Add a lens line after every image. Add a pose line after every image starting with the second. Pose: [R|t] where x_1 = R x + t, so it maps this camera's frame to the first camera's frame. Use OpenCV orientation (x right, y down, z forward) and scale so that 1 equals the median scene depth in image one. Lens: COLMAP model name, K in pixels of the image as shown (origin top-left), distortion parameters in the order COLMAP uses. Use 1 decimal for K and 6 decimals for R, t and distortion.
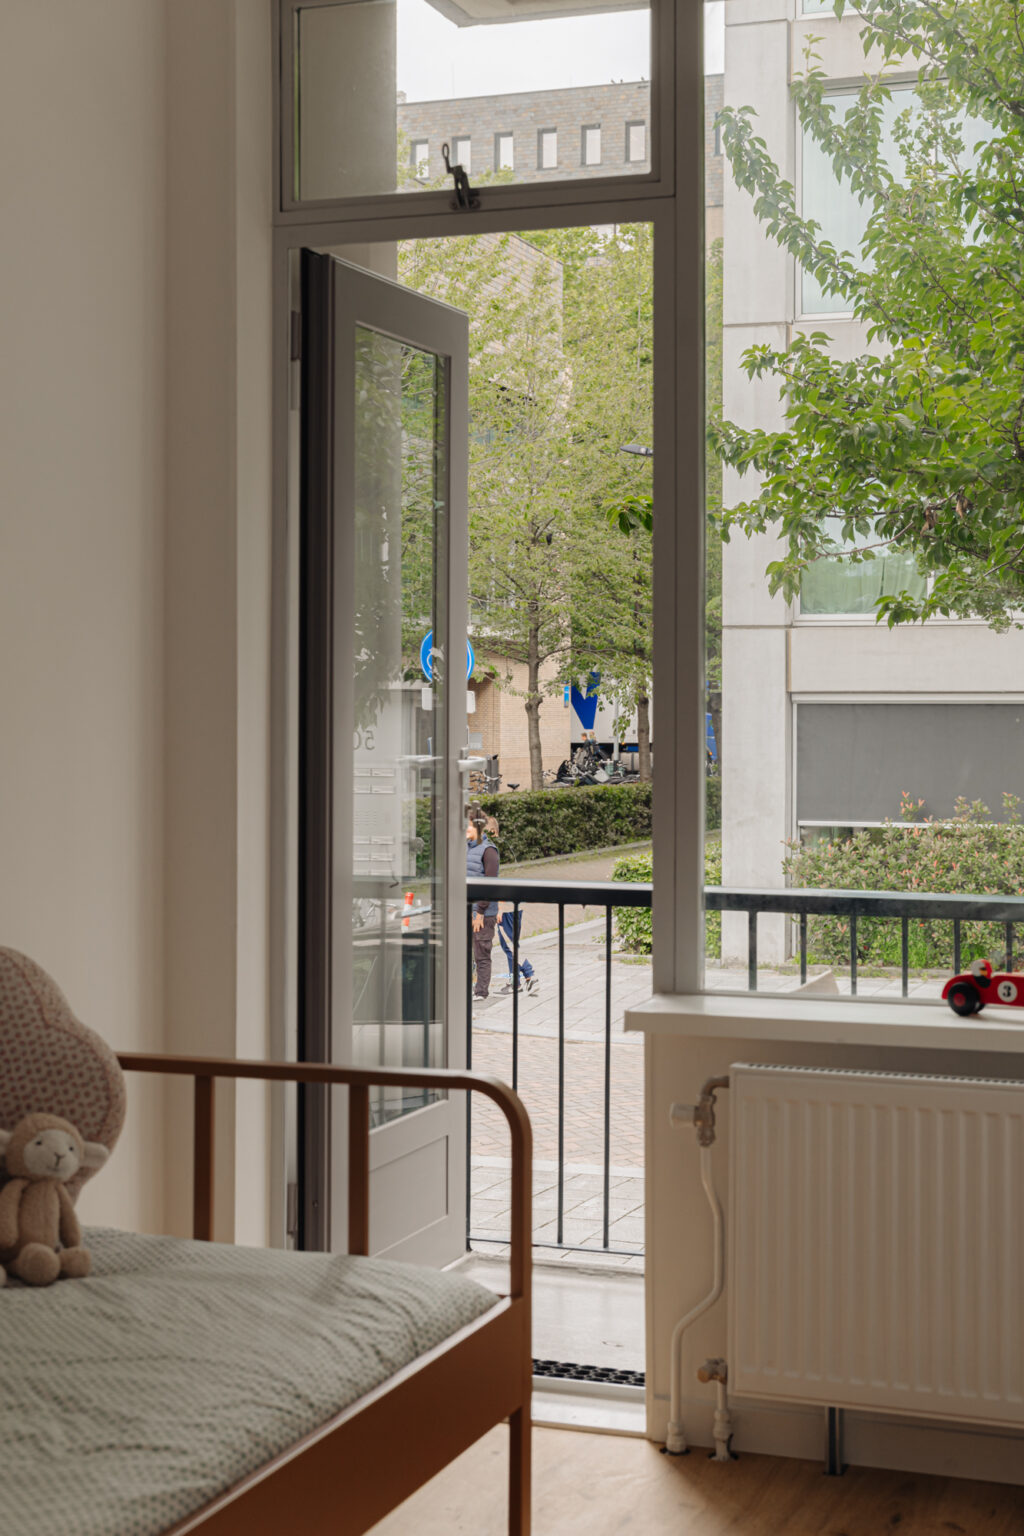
lens RADIAL K [[2299.3, 0, 512.3], [0, 2299.3, 764.0], [0, 0, 1]] dist [0.013795, 0.000000]
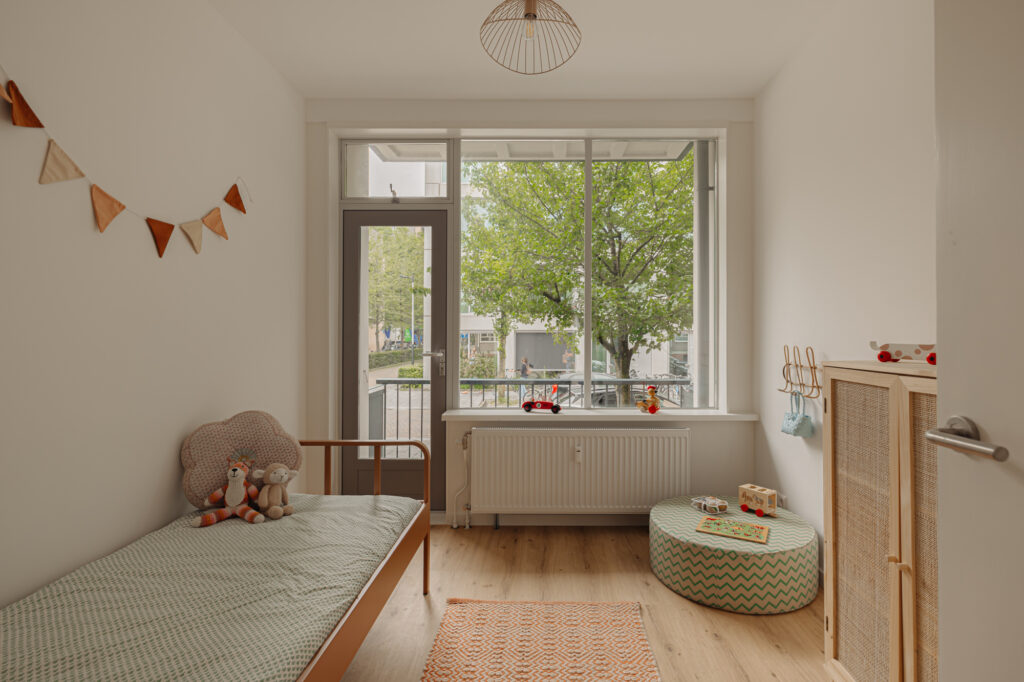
lens RADIAL K [[442.2, 0, 512.4], [0, 442.2, 340.5], [0, 0, 1]] dist [-0.001456, 0.000013]
pose [[0.941268, -0.008464, 0.337554, -0.096448], [0.010548, 0.999935, -0.004340, -0.013760], [-0.337495, 0.007646, 0.941296, 0.294846]]
